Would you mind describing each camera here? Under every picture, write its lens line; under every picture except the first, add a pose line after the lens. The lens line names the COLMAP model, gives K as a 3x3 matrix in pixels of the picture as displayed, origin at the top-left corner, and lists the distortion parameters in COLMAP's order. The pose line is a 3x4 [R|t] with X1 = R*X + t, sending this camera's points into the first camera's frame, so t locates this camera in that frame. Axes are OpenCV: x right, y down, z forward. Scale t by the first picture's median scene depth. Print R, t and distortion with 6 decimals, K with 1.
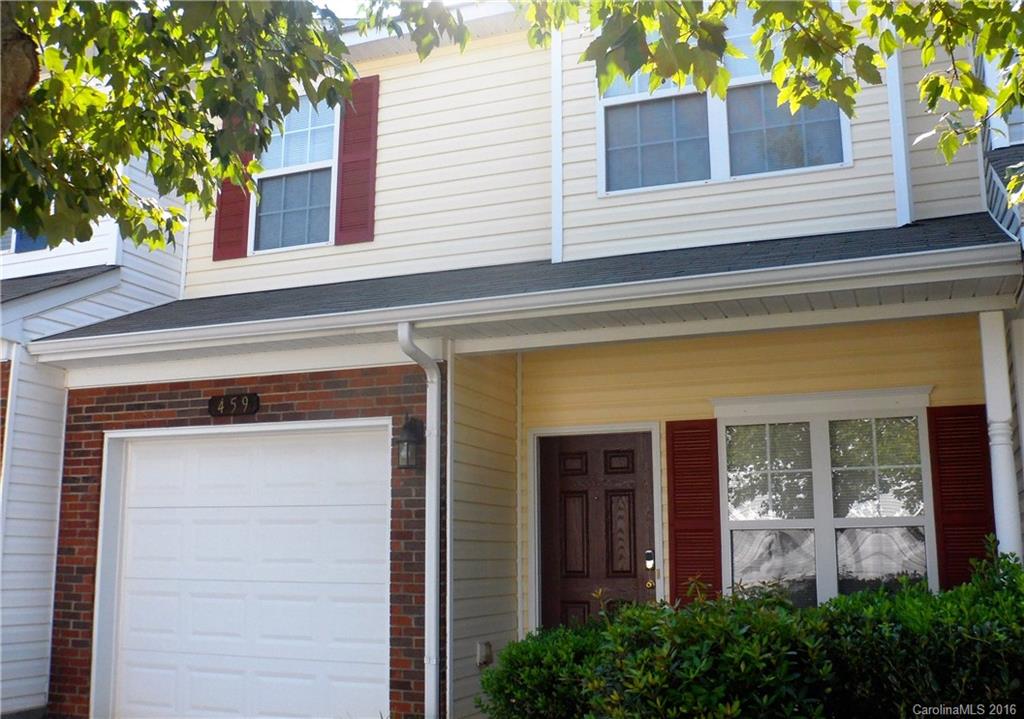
lens RADIAL K [[946.5, 0, 511.7], [0, 946.5, 374.8], [0, 0, 1]] dist [-0.144146, 0.120373]
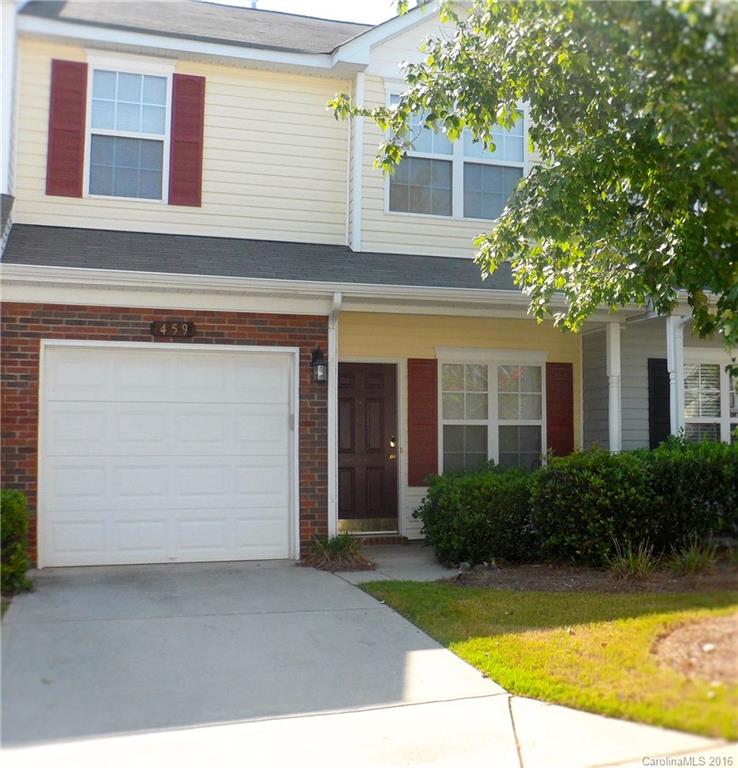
lens RADIAL K [[965.1, 0, 369.0], [0, 965.1, 384.0], [0, 0, 1]] dist [-0.177787, 0.438656]
pose [[0.797771, 0.042689, 0.601448, -0.874856], [-0.109450, 0.991172, 0.074826, -0.023601], [-0.592944, -0.125523, 0.795400, -0.291859]]
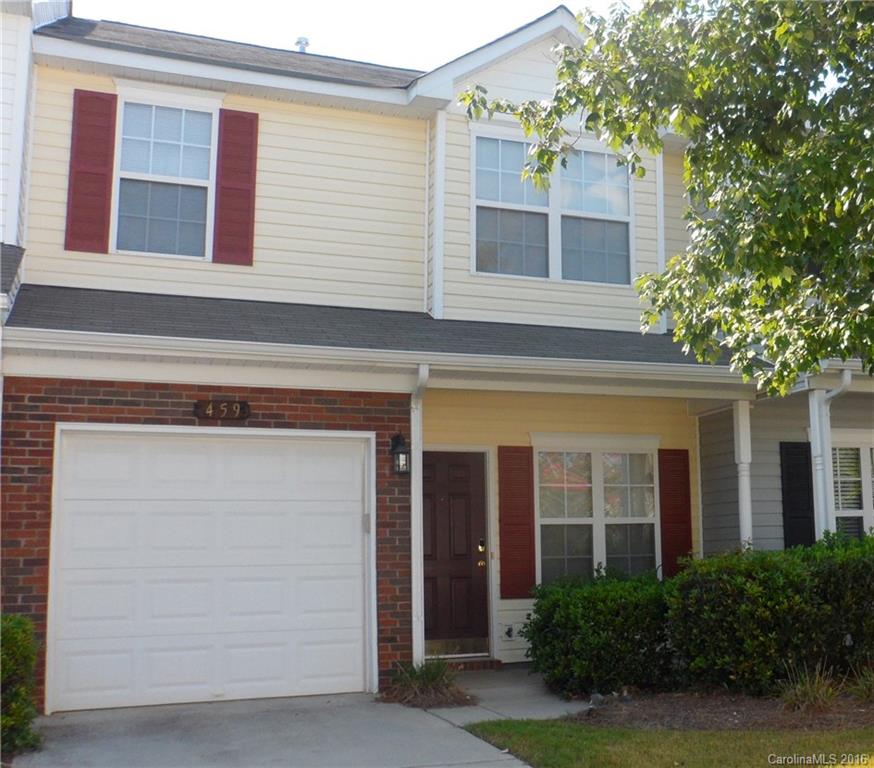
lens RADIAL K [[1048.5, 0, 486.4], [0, 1048.5, 400.7], [0, 0, 1]] dist [-0.173078, 0.350872]
pose [[0.751657, 0.084669, 0.654097, -0.837540], [-0.102006, 0.994717, -0.011539, 0.003195], [-0.651618, -0.058049, 0.756323, -0.141197]]
